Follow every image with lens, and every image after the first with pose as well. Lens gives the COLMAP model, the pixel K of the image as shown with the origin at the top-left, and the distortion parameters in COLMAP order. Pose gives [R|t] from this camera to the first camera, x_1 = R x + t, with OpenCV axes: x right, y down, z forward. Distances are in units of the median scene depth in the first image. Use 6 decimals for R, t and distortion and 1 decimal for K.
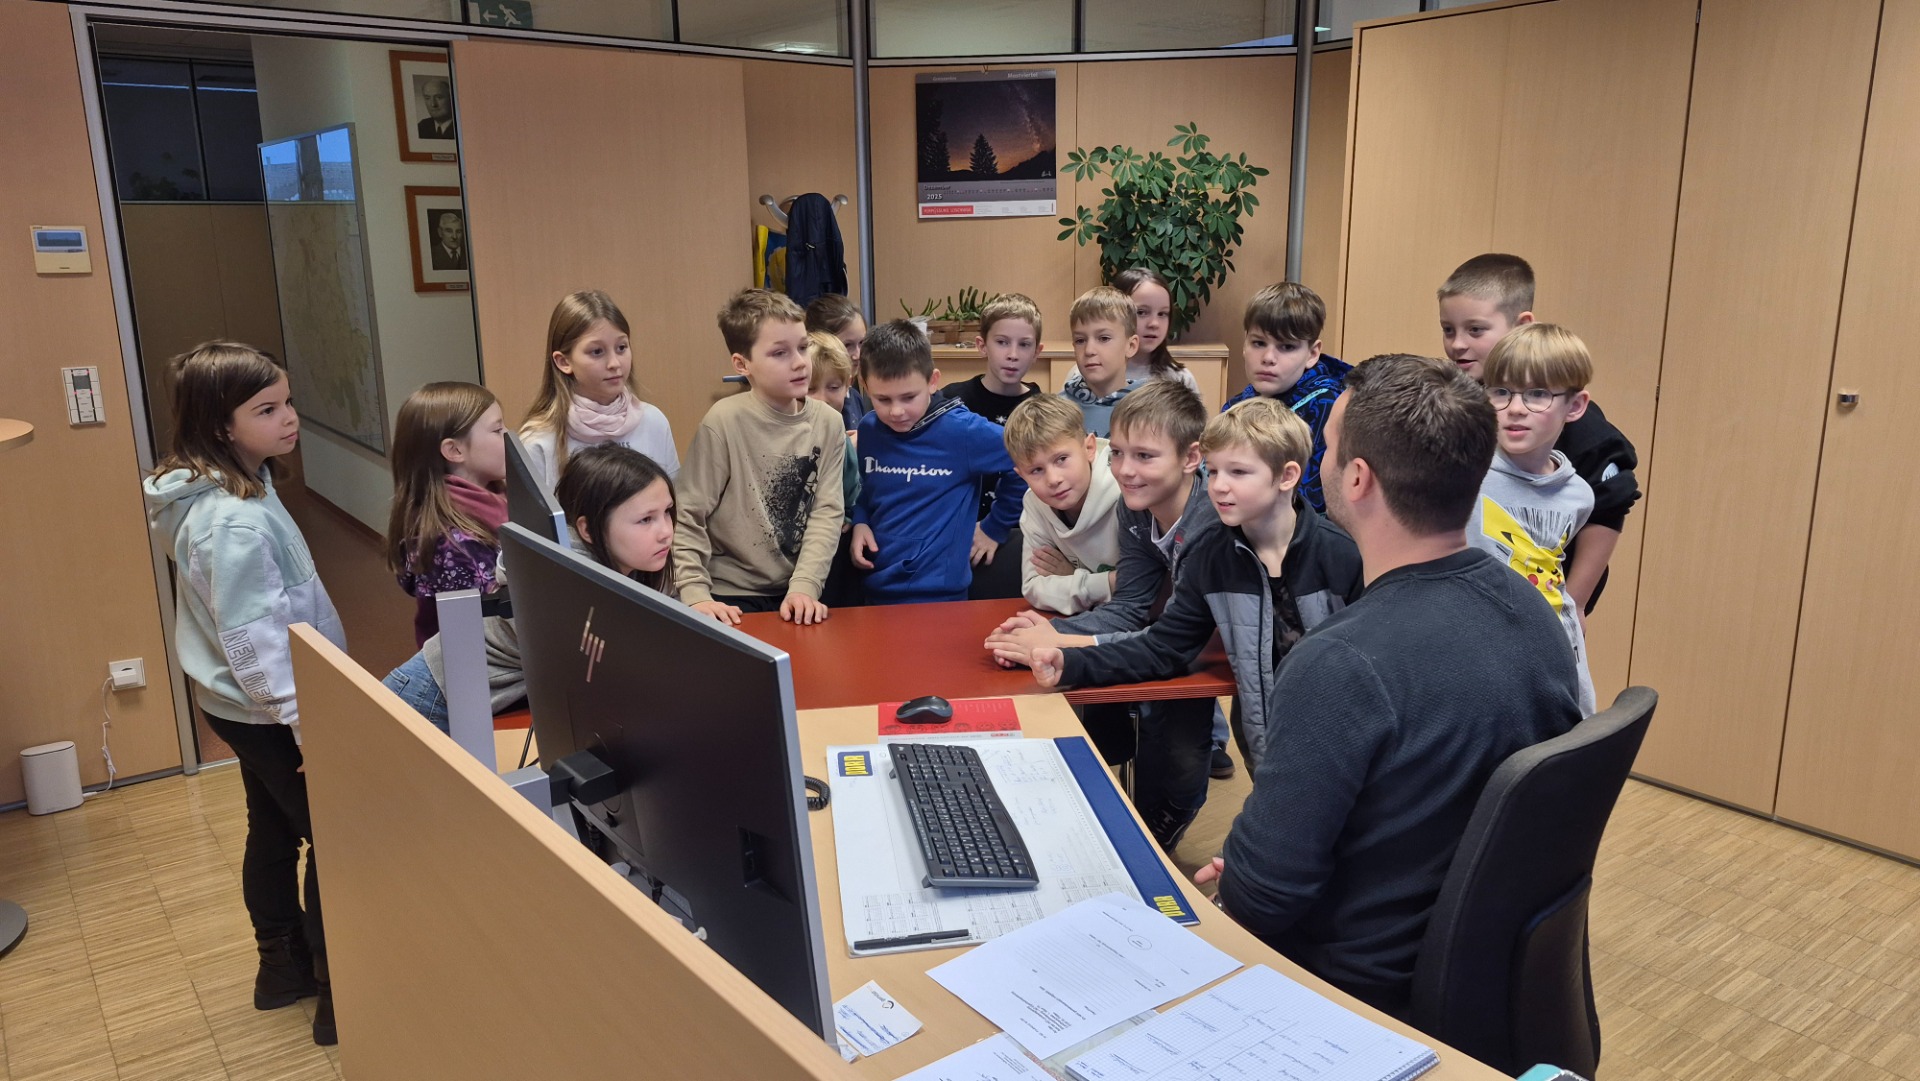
lens RADIAL K [[1377.7, 0, 991.9], [0, 1377.7, 543.7], [0, 0, 1]] dist [0.043507, -0.120883]
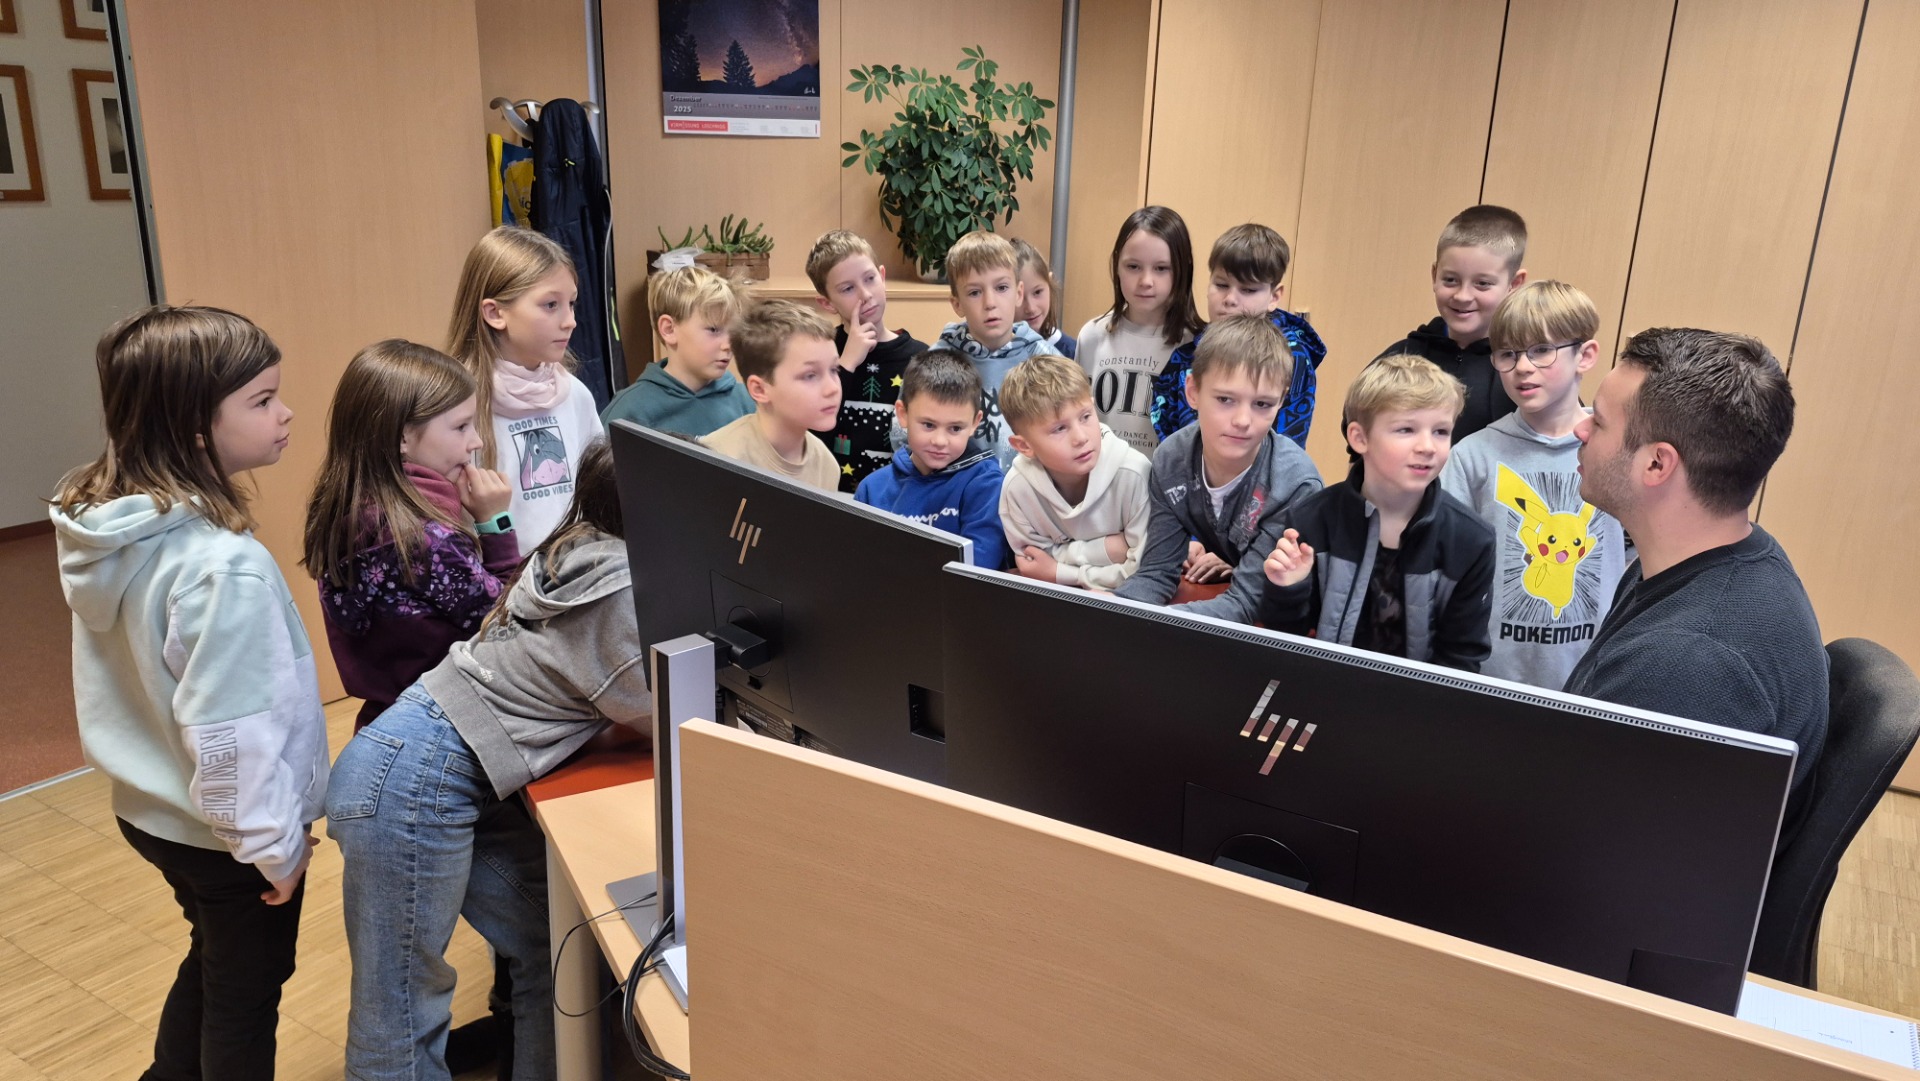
lens RADIAL K [[1377.7, 0, 991.9], [0, 1377.7, 543.7], [0, 0, 1]] dist [0.043507, -0.120883]
pose [[0.931293, -0.056693, 0.359832, -0.204899], [0.036165, 0.997324, 0.063533, -0.026685], [-0.362471, -0.046155, 0.930852, 0.106178]]
